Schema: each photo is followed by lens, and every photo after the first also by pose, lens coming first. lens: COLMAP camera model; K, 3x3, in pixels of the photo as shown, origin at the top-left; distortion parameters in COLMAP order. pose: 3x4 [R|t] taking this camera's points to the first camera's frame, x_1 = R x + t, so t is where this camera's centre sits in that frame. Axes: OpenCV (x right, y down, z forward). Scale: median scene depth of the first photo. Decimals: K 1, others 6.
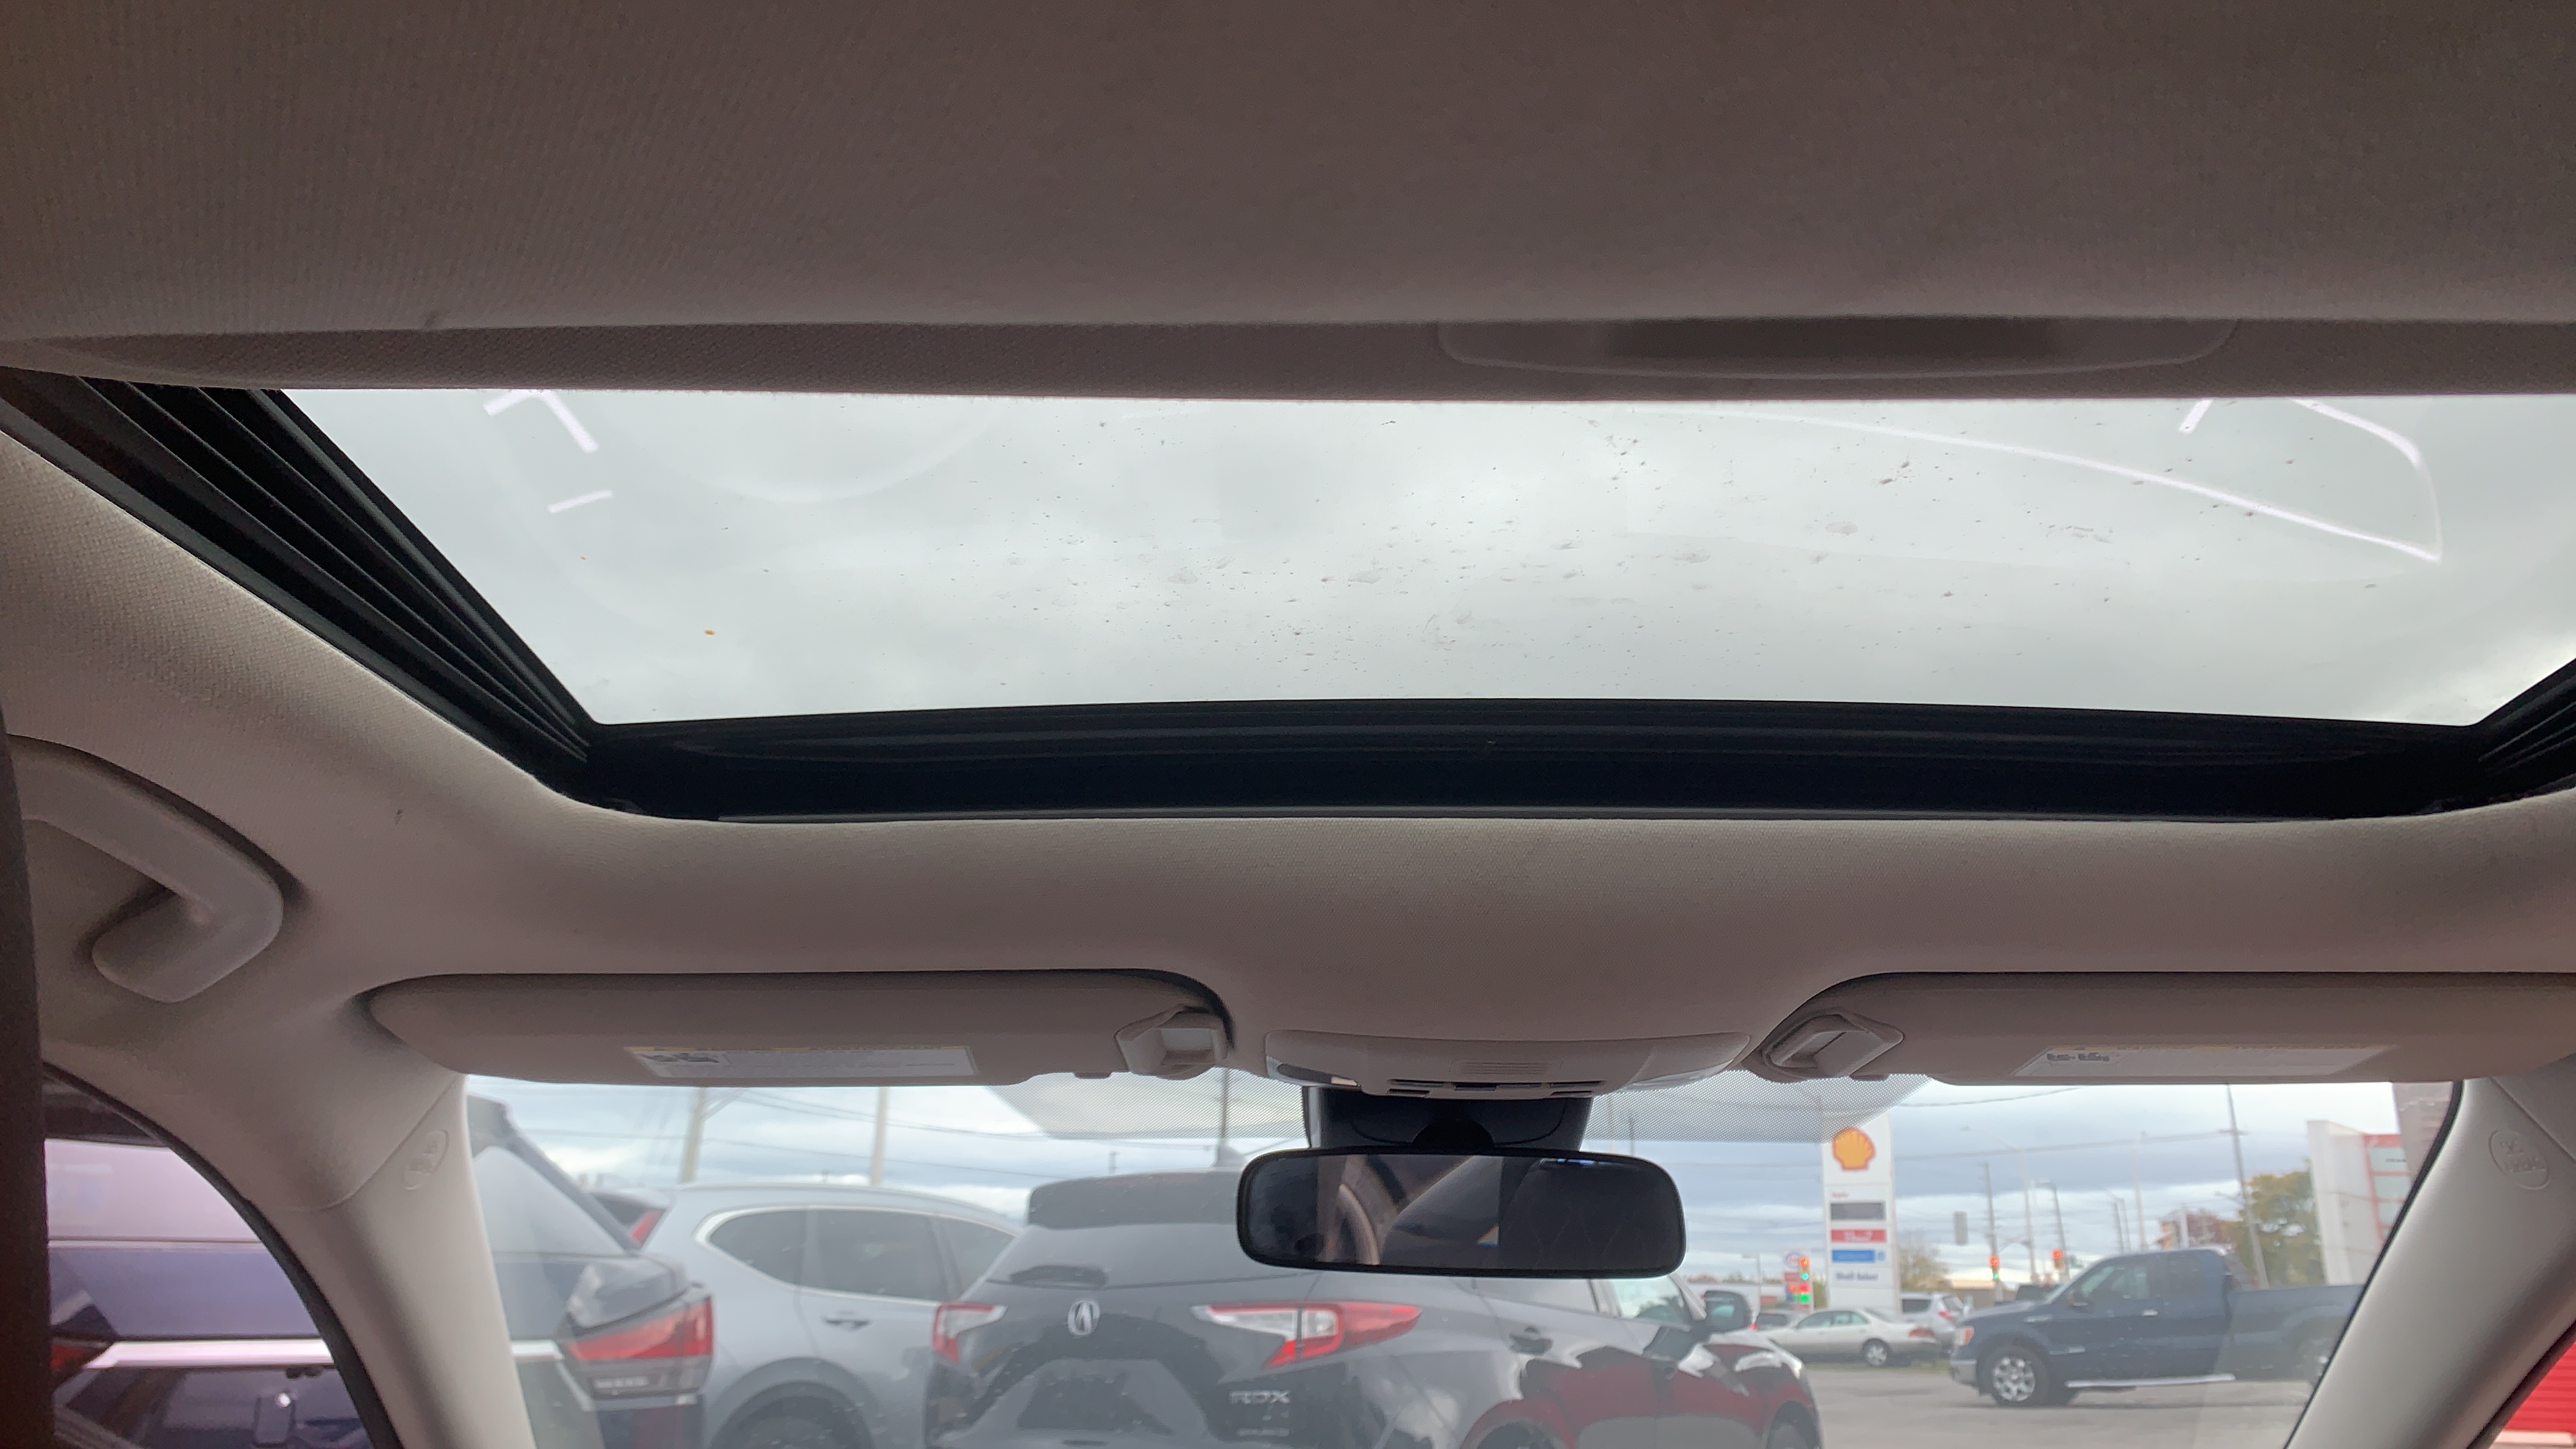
lens RADIAL K [[1867.2, 0, 1288.0], [0, 1867.2, 724.5], [0, 0, 1]] dist [-0.004575, 0.000329]
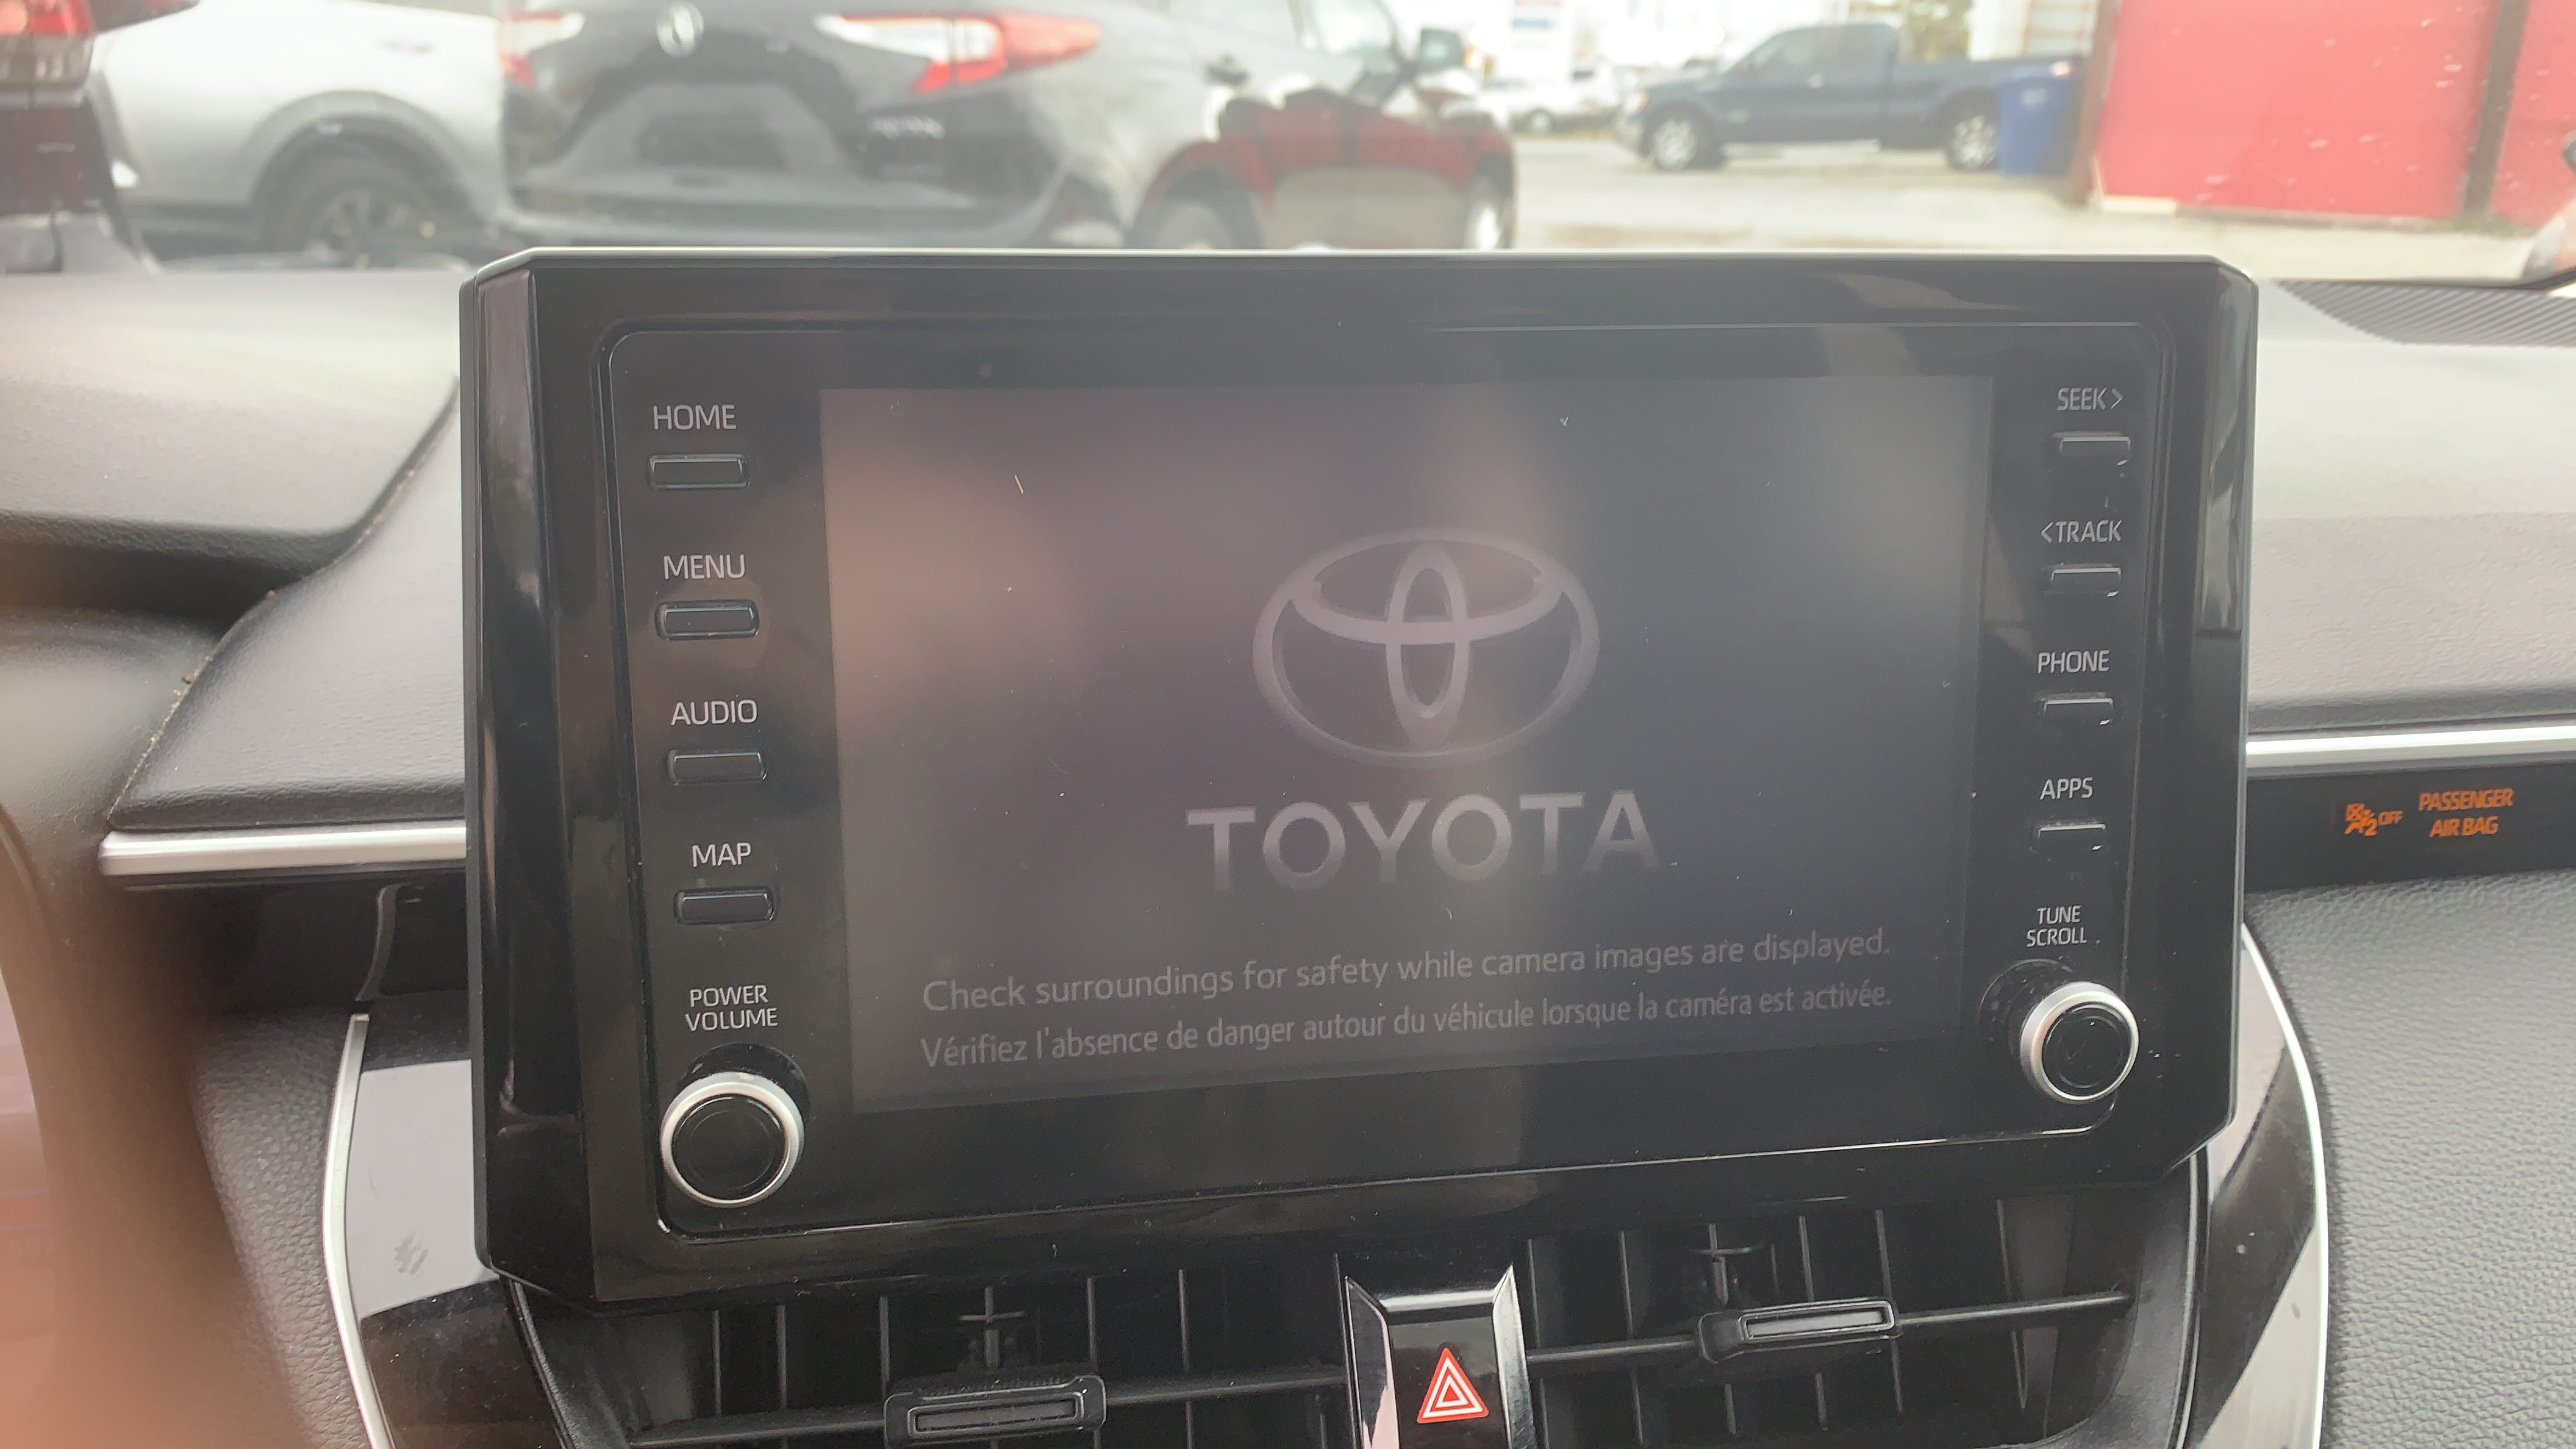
lens RADIAL K [[1875.7, 0, 1278.2], [0, 1875.7, 719.1], [0, 0, 1]] dist [-0.007236, 0.002121]
pose [[0.986733, -0.036684, 0.158150, 0.005446], [-0.064268, 0.806300, 0.588006, 0.061427], [-0.149087, -0.590369, 0.793245, 0.135795]]
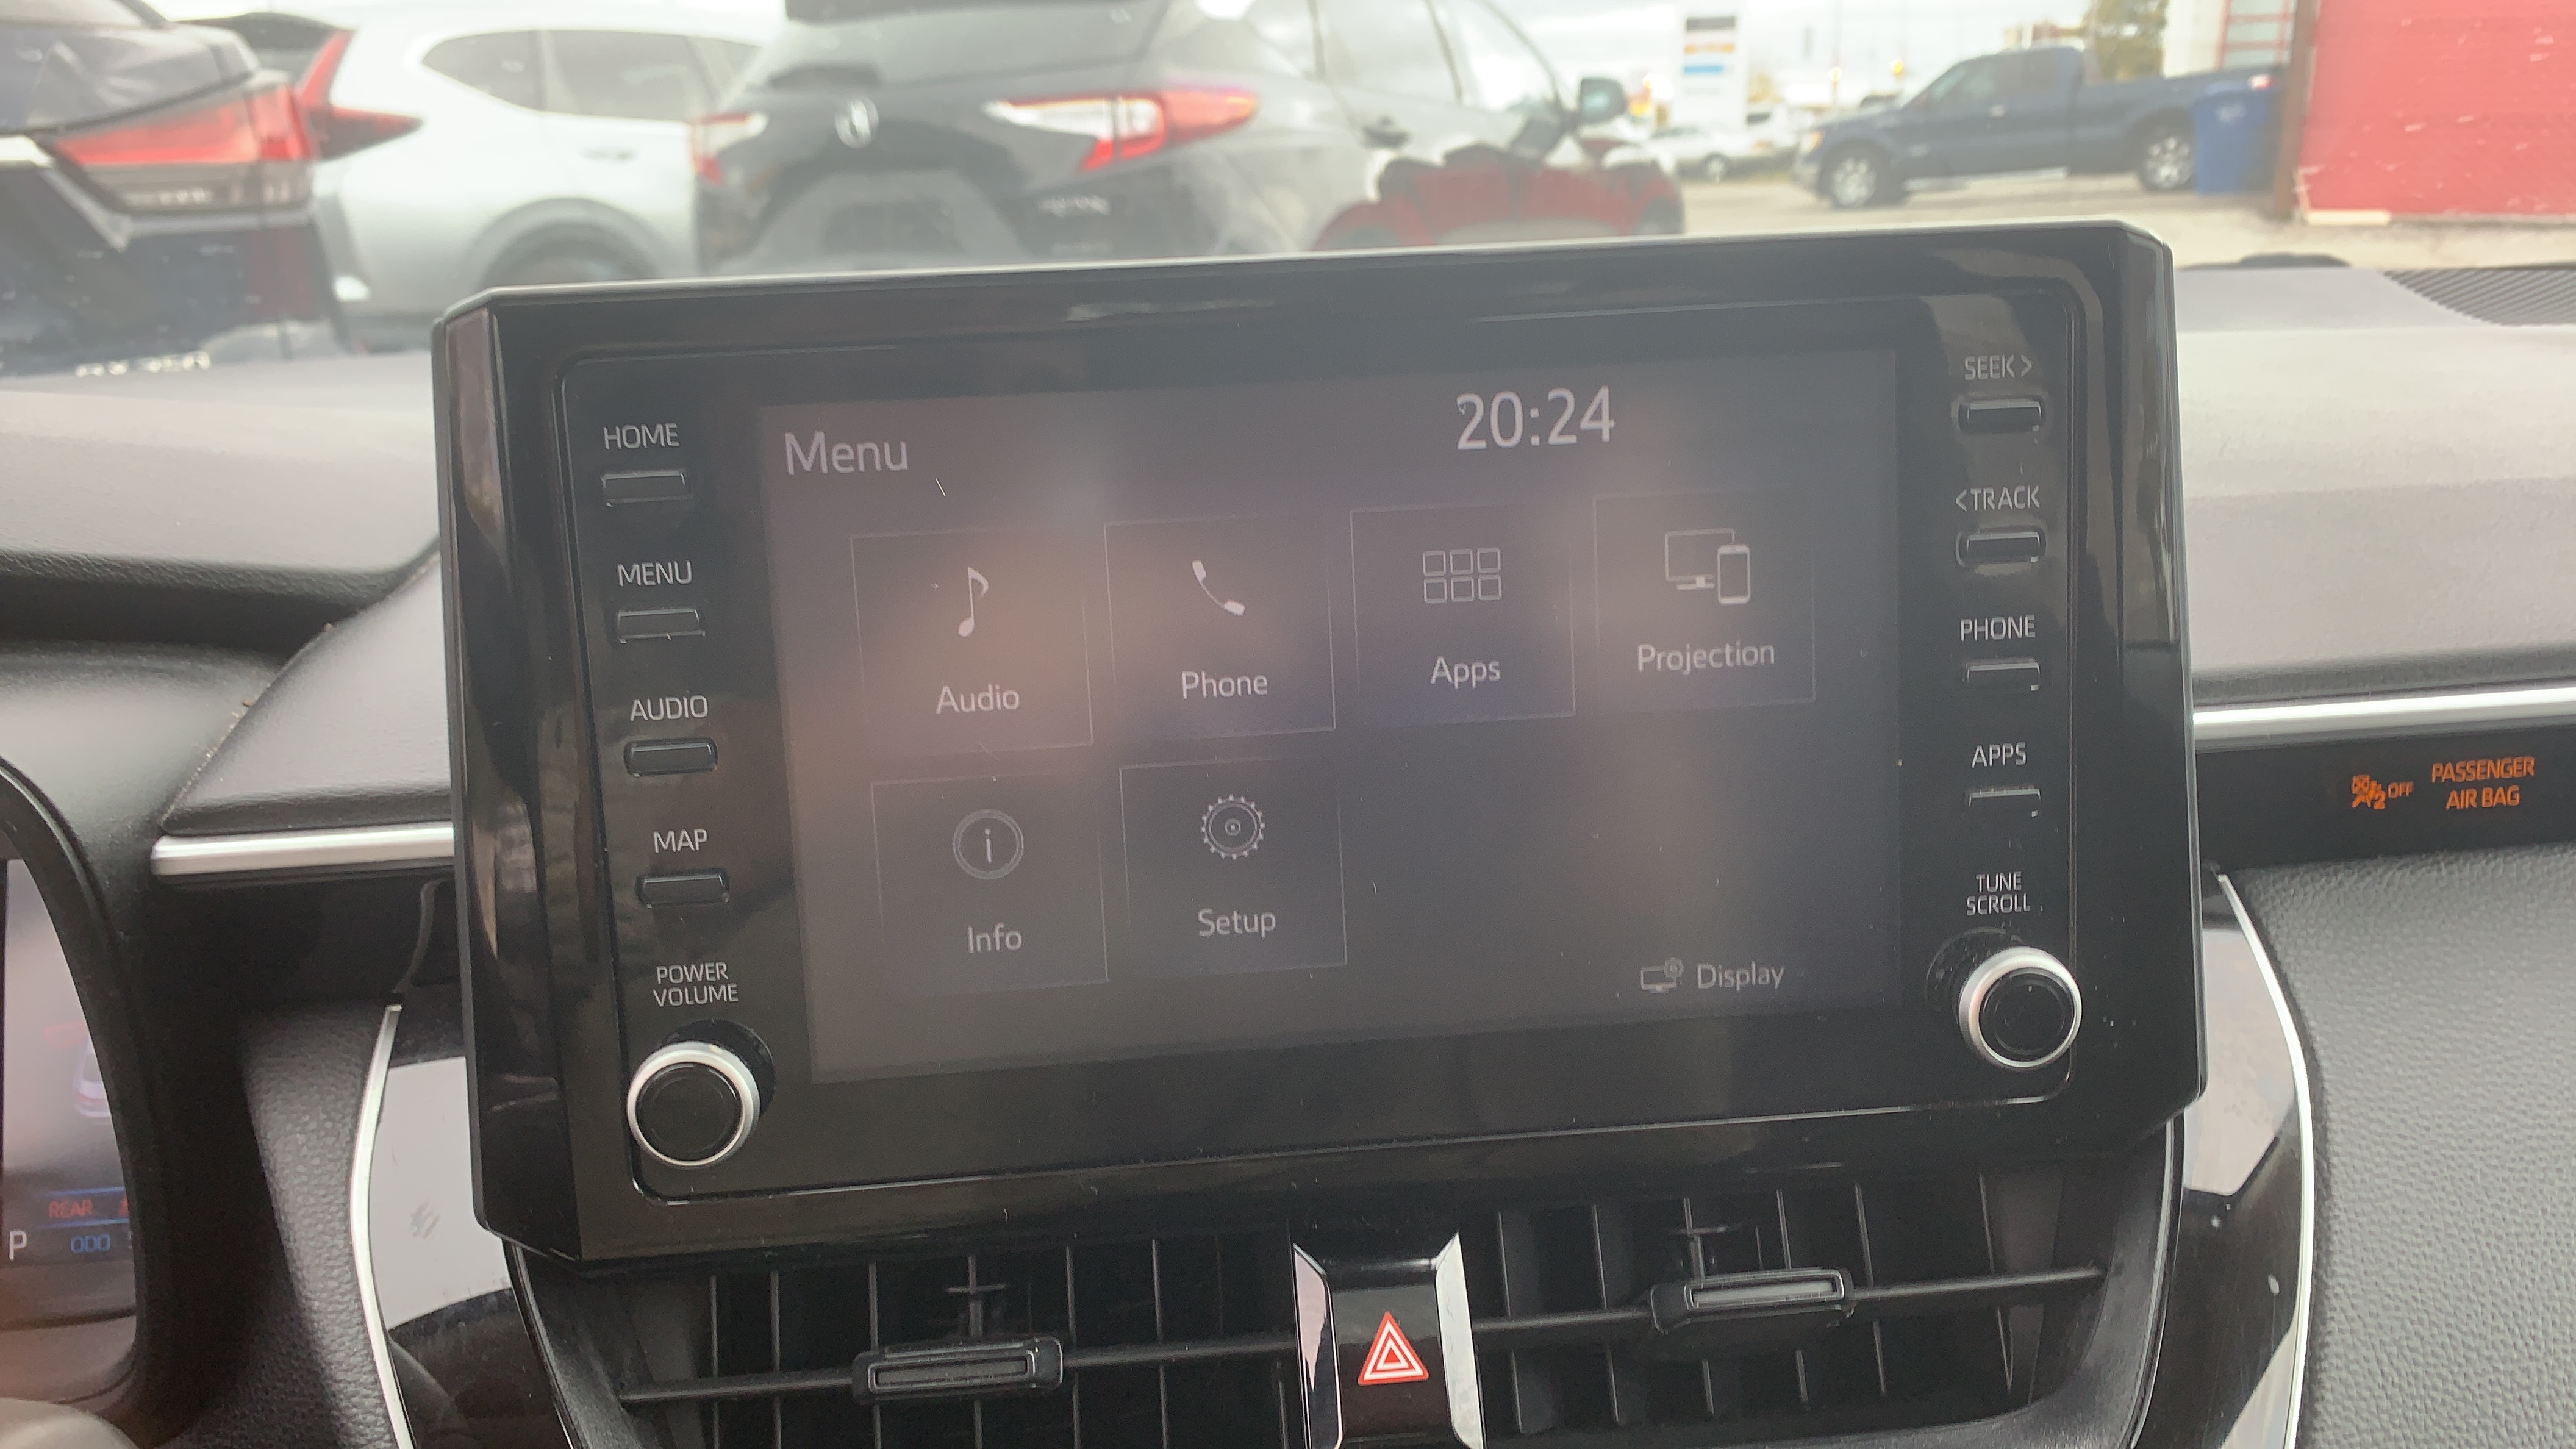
lens RADIAL K [[1867.2, 0, 1288.0], [0, 1867.2, 724.5], [0, 0, 1]] dist [-0.004575, 0.000329]
pose [[0.996209, -0.059785, 0.063190, 0.012994], [0.013391, 0.823143, 0.567676, 0.061676], [-0.085952, -0.564678, 0.820823, 0.131703]]
